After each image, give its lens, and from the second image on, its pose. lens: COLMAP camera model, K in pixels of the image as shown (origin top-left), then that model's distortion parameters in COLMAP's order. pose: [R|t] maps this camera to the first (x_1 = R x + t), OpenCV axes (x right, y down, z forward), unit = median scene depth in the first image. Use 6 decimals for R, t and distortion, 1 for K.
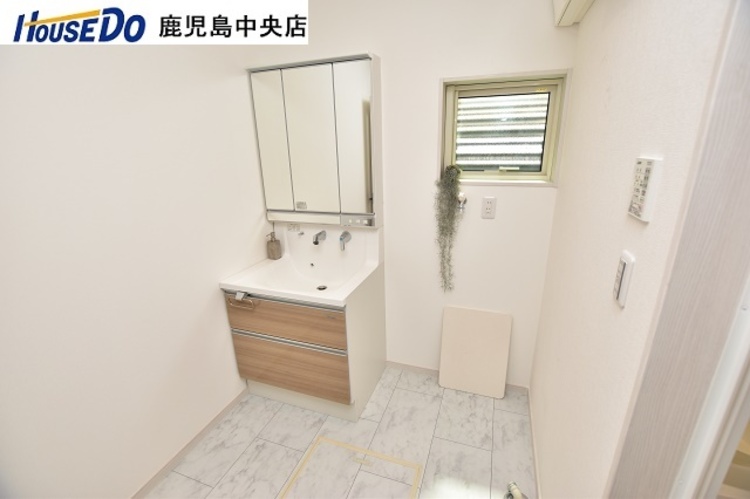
lens RADIAL K [[333.8, 0, 377.3], [0, 333.8, 250.6], [0, 0, 1]] dist [-0.026392, 0.002488]
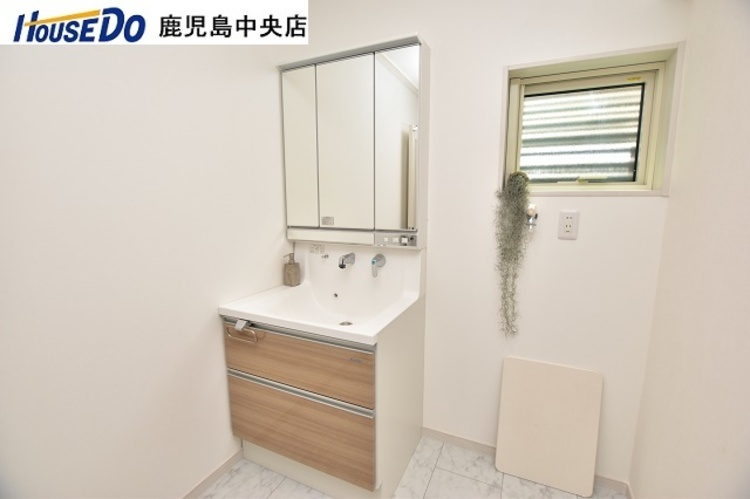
lens RADIAL K [[333.8, 0, 379.6], [0, 333.8, 250.1], [0, 0, 1]] dist [-0.026392, 0.002488]
pose [[0.996117, 0.038082, -0.079374, -0.032776], [-0.050232, 0.986290, -0.157187, 0.066000], [0.072300, 0.160564, 0.984374, 0.218531]]
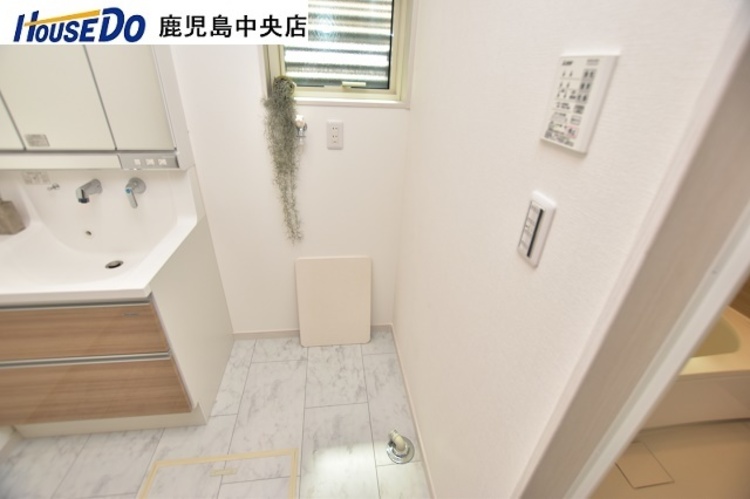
lens RADIAL K [[333.8, 0, 380.3], [0, 333.8, 250.0], [0, 0, 1]] dist [-0.026392, 0.002488]
pose [[0.884853, -0.169781, 0.433832, 0.033868], [0.078629, 0.972295, 0.220136, -0.025950], [-0.459188, -0.160676, 0.873687, 0.190548]]
